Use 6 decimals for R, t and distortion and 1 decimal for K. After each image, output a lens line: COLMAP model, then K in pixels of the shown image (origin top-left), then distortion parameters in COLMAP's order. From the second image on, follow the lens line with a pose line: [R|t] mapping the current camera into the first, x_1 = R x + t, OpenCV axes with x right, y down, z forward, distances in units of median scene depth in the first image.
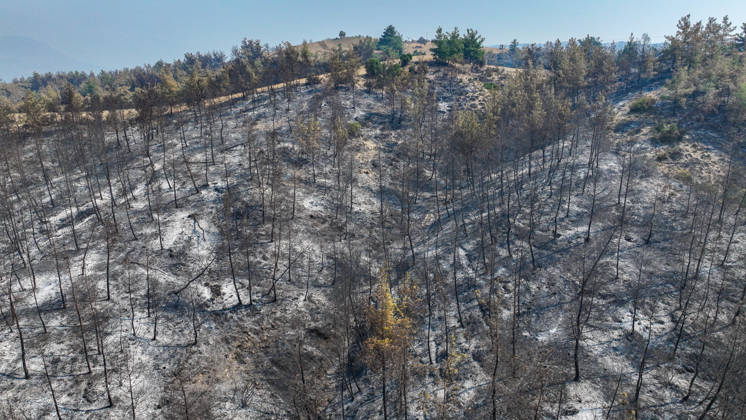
lens RADIAL K [[375.1, 0, 374.2], [0, 375.1, 213.7], [0, 0, 1]] dist [-0.007021, -0.001172]
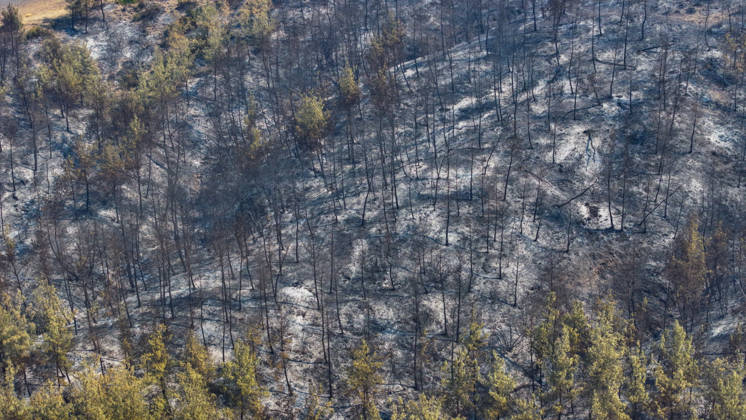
lens RADIAL K [[523.4, 0, 373.1], [0, 523.4, 211.7], [0, 0, 1]] dist [-0.008073, 0.020937]
pose [[0.654518, 0.215419, -0.724707, 0.212300], [-0.074646, 0.972278, 0.221594, -0.066660], [0.752352, -0.090941, 0.652454, -0.383406]]
